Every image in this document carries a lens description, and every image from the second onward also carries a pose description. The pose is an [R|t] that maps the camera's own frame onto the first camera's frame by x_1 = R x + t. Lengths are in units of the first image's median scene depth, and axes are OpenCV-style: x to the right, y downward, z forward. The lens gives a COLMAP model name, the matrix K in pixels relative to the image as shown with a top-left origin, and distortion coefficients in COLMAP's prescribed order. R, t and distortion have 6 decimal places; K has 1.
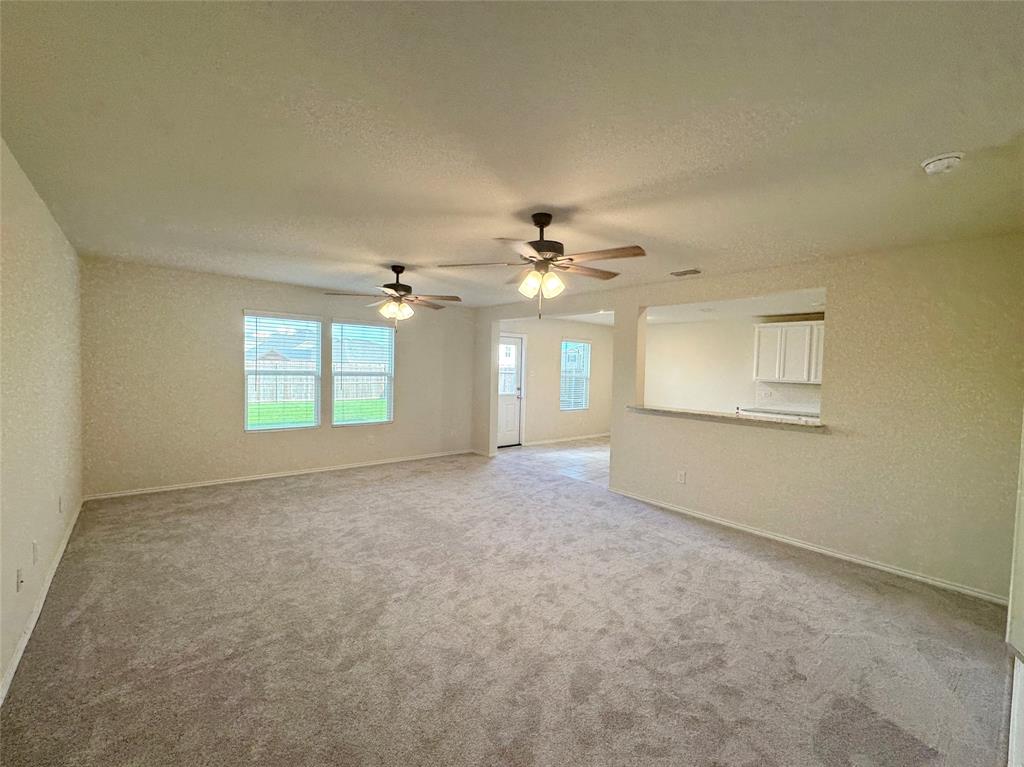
lens RADIAL K [[435.1, 0, 512.0], [0, 435.1, 383.5], [0, 0, 1]] dist [-0.014609, 0.000021]
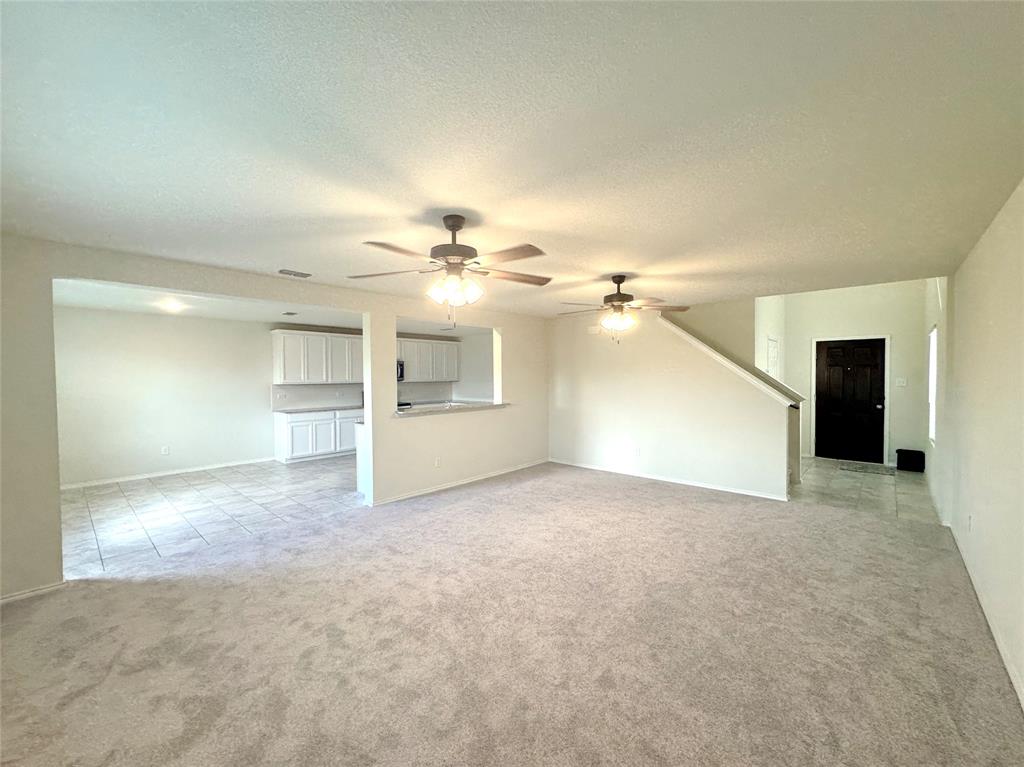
lens RADIAL K [[406.3, 0, 515.2], [0, 406.3, 384.9], [0, 0, 1]] dist [-0.001286, -0.000077]
pose [[-0.135794, -0.046796, 0.989631, -0.837522], [0.033843, 0.998082, 0.051839, -0.061712], [-0.990159, 0.040532, -0.133949, 1.004356]]
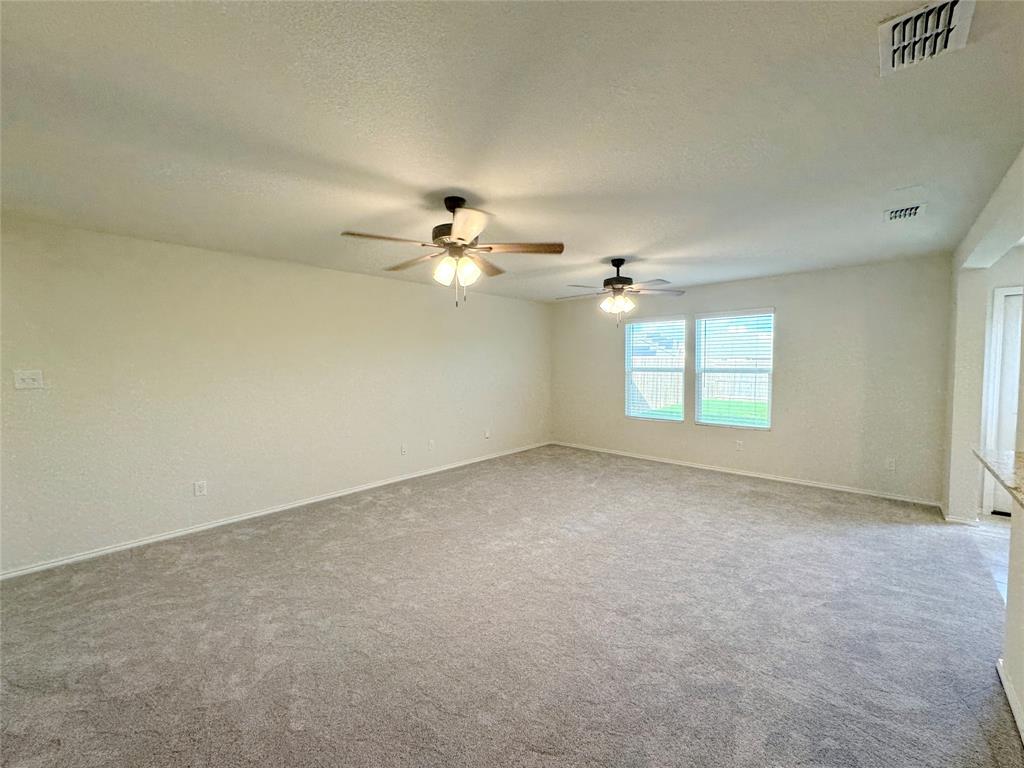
lens RADIAL K [[411.8, 0, 512.0], [0, 411.8, 384.0], [0, 0, 1]] dist [-0.002818, -0.000162]
pose [[0.138828, 0.025469, -0.989989, 0.632436], [-0.026331, 0.999411, 0.022019, 0.000036], [0.989966, 0.023011, 0.139417, 0.634911]]
